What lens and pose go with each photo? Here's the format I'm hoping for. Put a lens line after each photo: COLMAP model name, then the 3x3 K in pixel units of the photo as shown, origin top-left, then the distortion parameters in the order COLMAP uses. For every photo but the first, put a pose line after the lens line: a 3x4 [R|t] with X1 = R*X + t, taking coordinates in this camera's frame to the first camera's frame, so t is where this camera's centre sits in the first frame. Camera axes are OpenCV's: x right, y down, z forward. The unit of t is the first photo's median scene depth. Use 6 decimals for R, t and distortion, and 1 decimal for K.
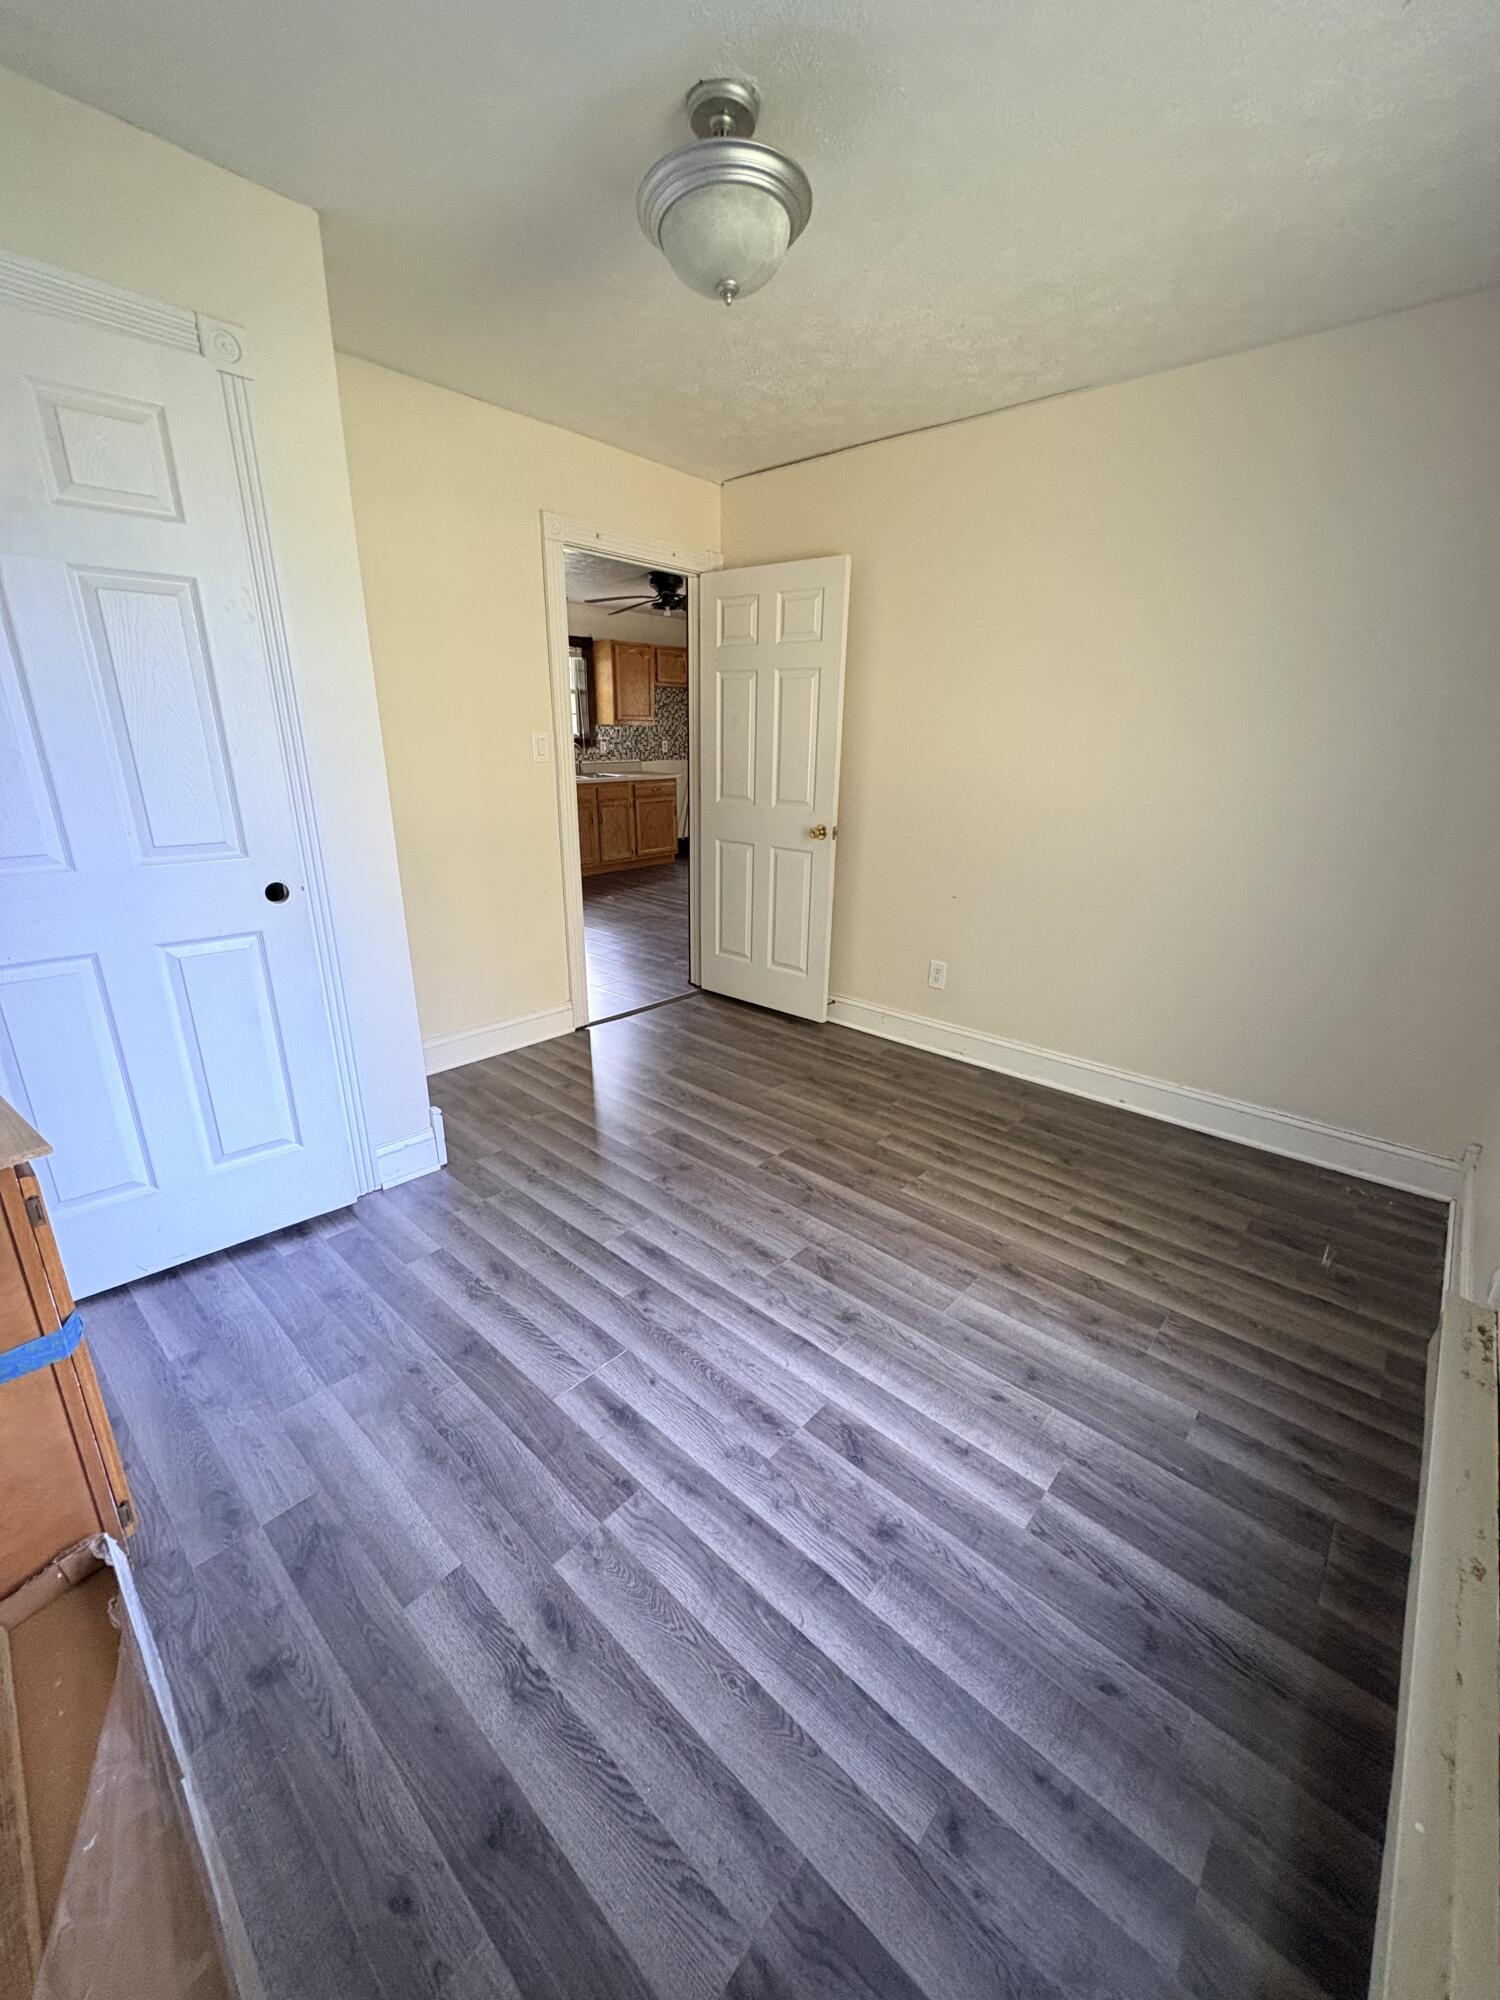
lens RADIAL K [[792.6, 0, 763.3], [0, 792.6, 996.7], [0, 0, 1]] dist [0.001618, 0.000178]
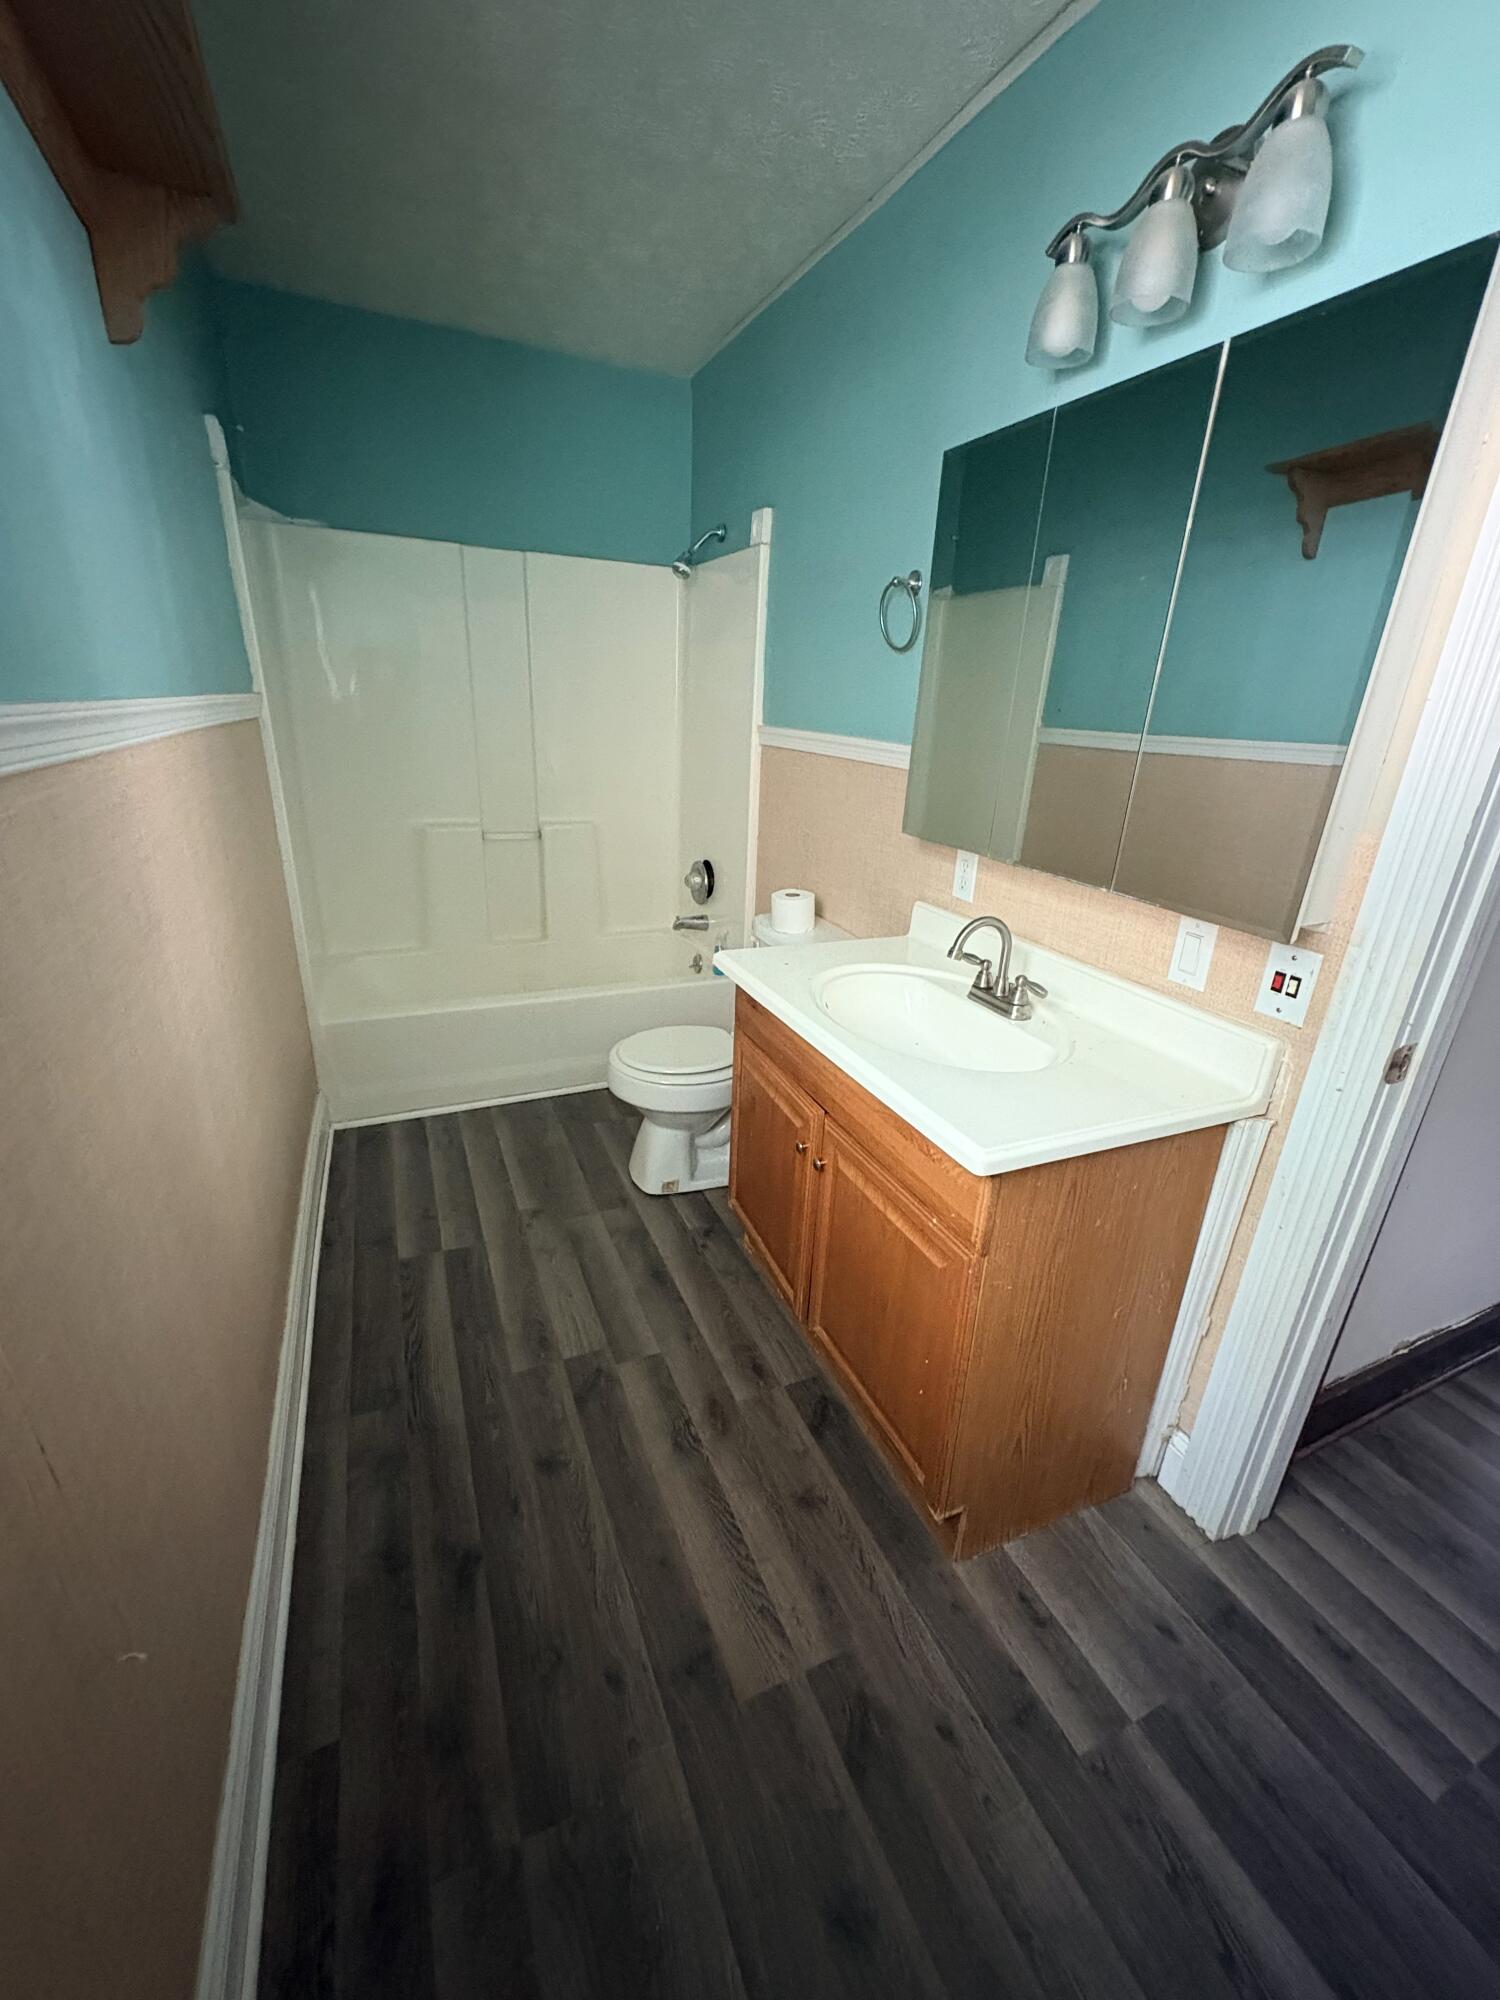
lens RADIAL K [[792.6, 0, 745.4], [0, 792.6, 1000.5], [0, 0, 1]] dist [0.001618, 0.000178]
pose [[0.909506, 0.151804, -0.386981, 0.133893], [-0.138175, 0.988403, 0.062979, 0.038788], [0.392054, -0.003809, 0.919934, -0.113951]]
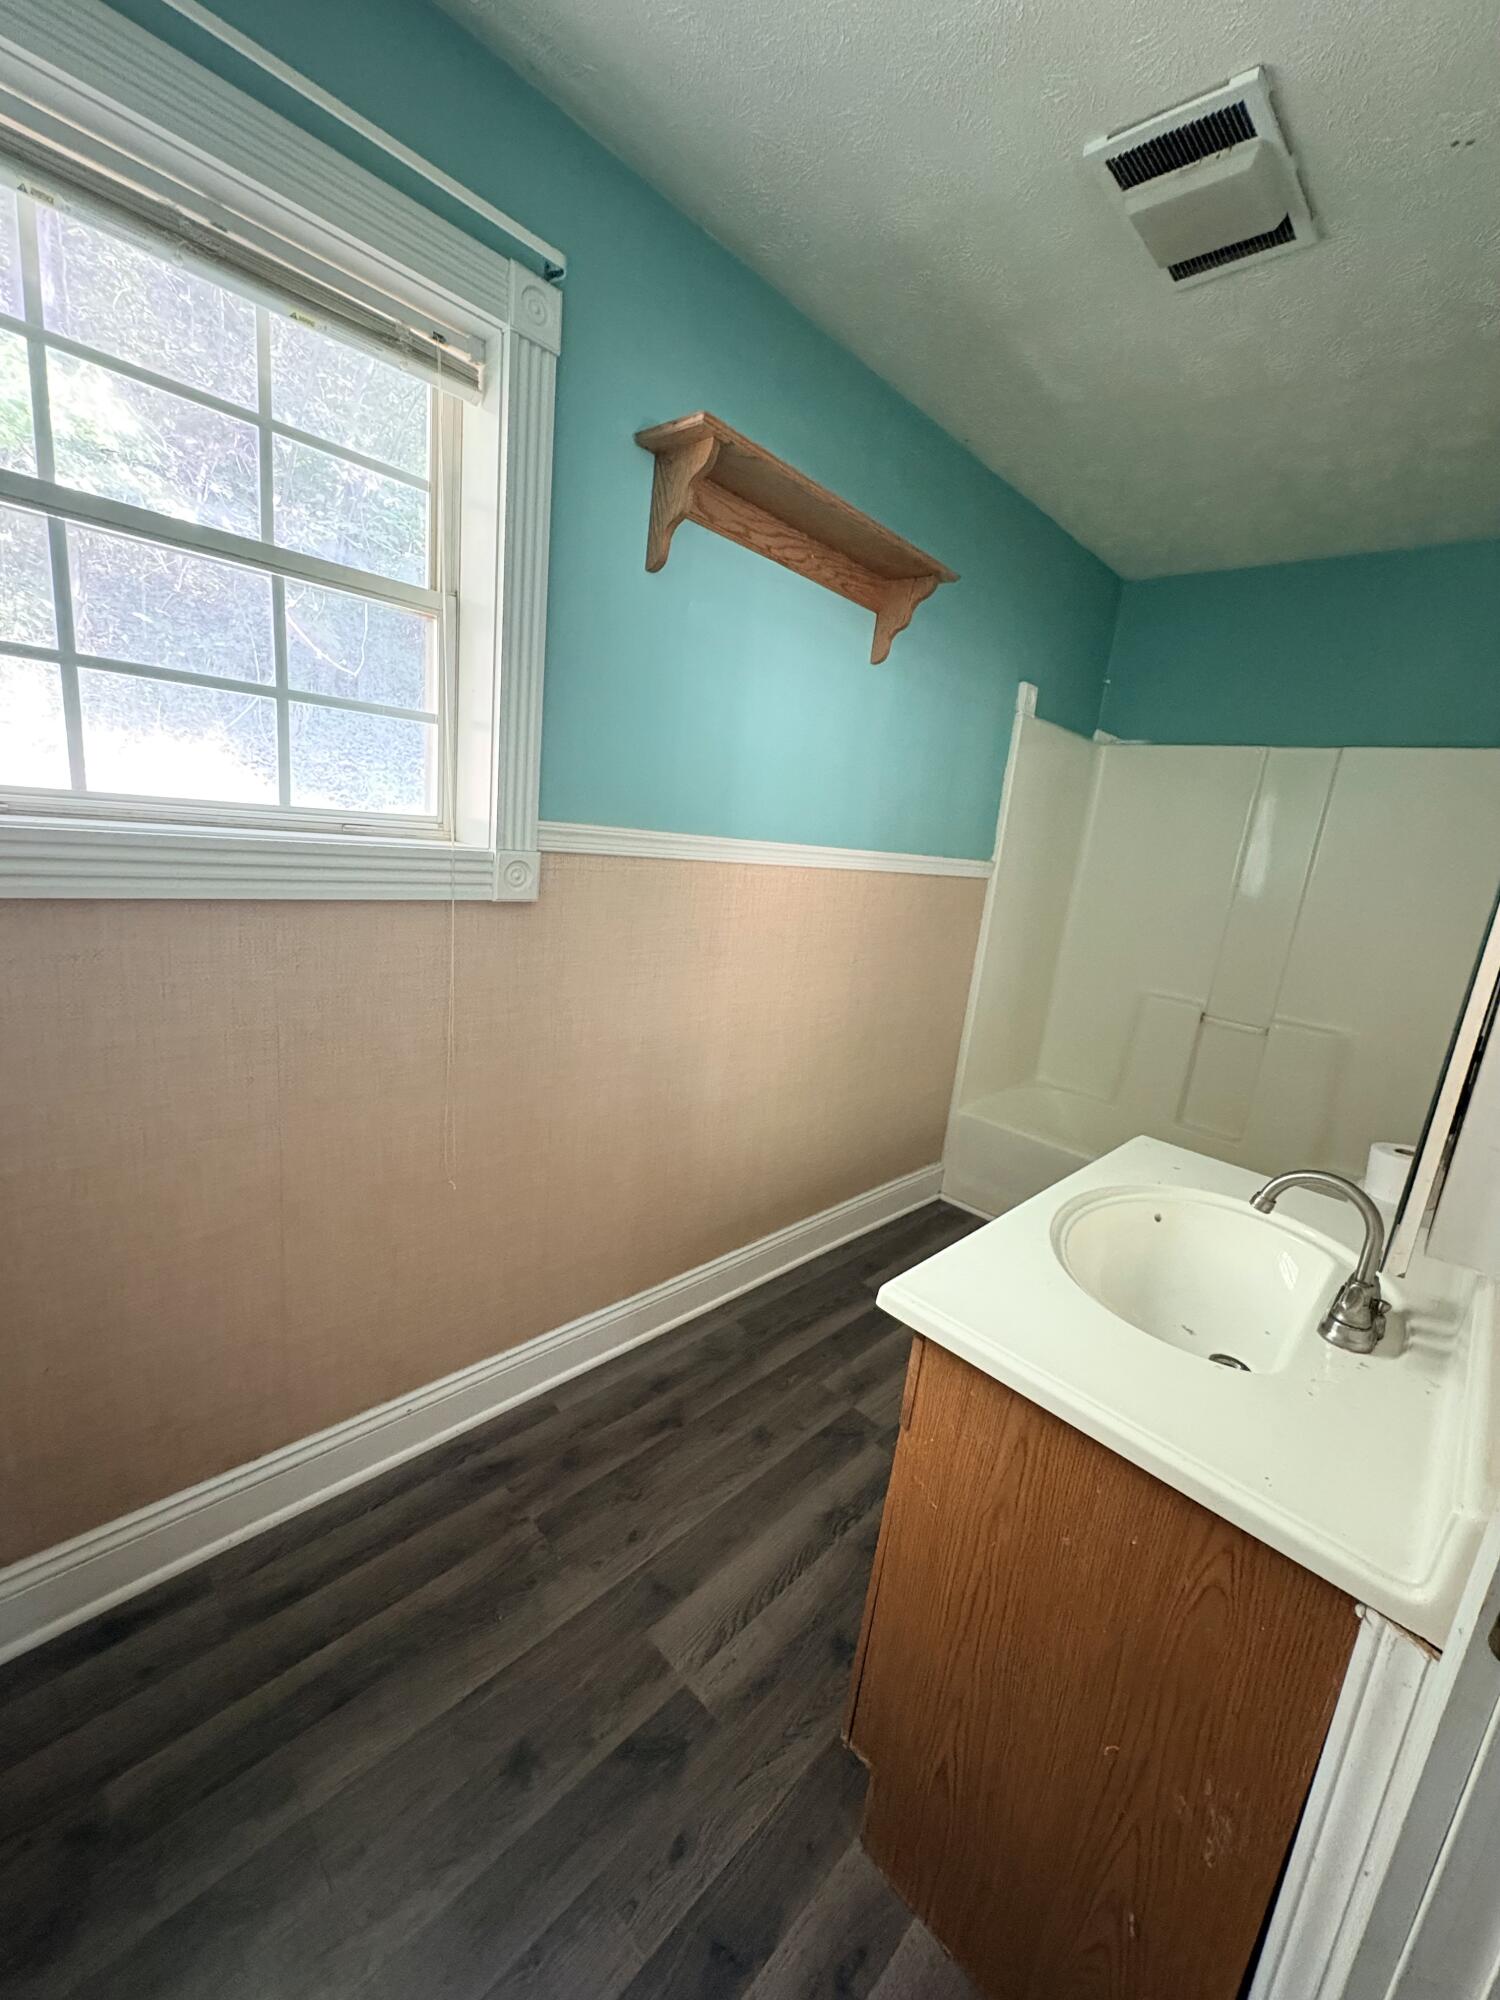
lens RADIAL K [[792.6, 0, 754.1], [0, 792.6, 1008.1], [0, 0, 1]] dist [0.001618, 0.000178]
pose [[-0.038747, 0.191332, -0.980760, 0.632284], [-0.408326, 0.892780, 0.190300, -0.088140], [0.912014, 0.407843, 0.043533, 0.325941]]
